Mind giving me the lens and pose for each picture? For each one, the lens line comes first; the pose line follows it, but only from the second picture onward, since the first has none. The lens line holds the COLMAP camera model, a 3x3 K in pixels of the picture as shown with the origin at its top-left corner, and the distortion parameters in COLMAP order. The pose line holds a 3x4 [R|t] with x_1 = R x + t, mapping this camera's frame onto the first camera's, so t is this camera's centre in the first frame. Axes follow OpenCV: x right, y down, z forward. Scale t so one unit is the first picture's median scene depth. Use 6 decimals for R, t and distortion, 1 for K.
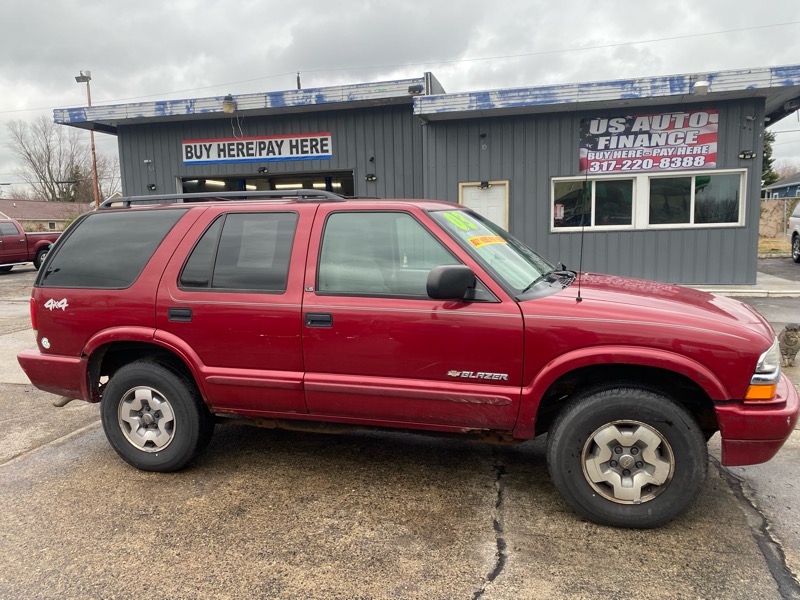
lens RADIAL K [[627.7, 0, 386.4], [0, 627.7, 311.5], [0, 0, 1]] dist [0.047183, -0.047852]
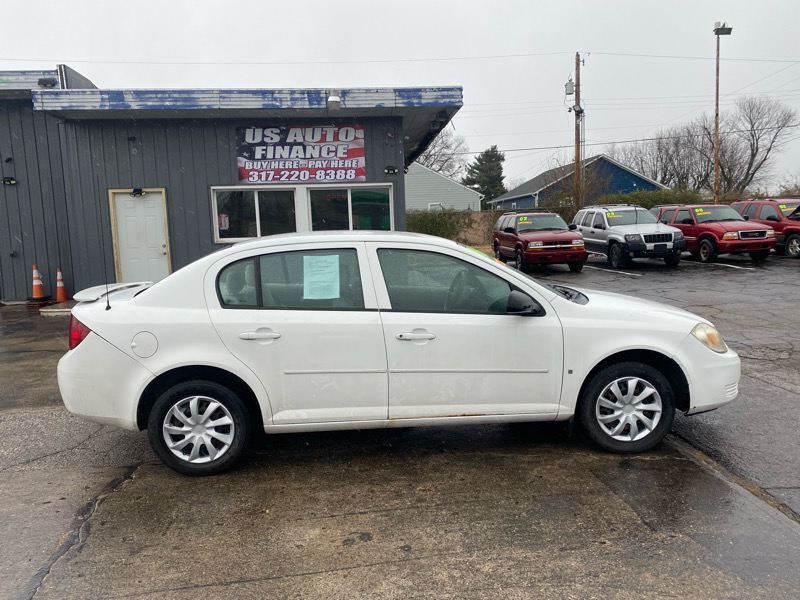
lens RADIAL K [[627.7, 0, 412.1], [0, 627.7, 304.8], [0, 0, 1]] dist [0.047183, -0.047852]
pose [[0.931490, -0.048952, 0.360458, 0.196086], [0.057811, 0.998232, -0.013830, -0.003382], [-0.359144, 0.033721, 0.932673, 0.009342]]
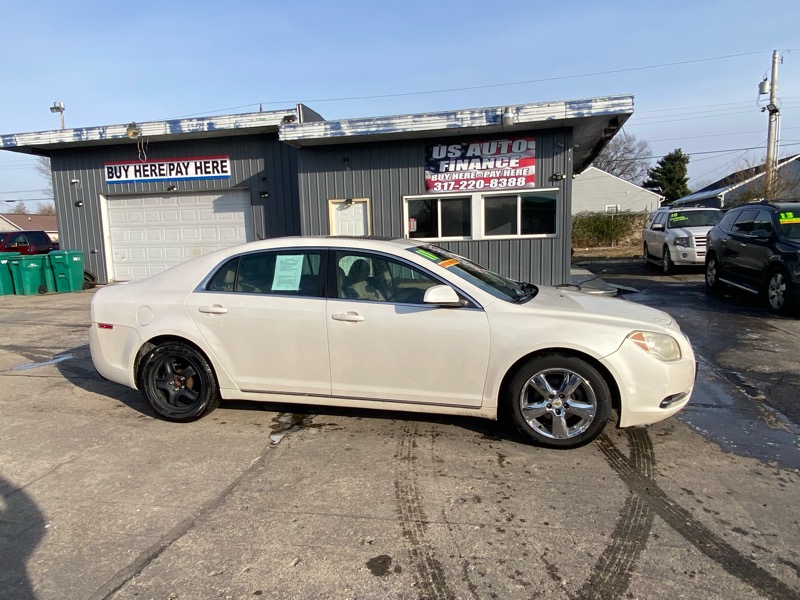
lens RADIAL K [[538.7, 0, 393.3], [0, 538.7, 309.4], [0, 0, 1]] dist [0.058219, -0.066330]
pose [[0.999644, -0.006543, 0.025860, 0.220056], [0.006545, 0.999979, 0.000003, -0.003011], [-0.025859, 0.000166, 0.999666, 0.006417]]
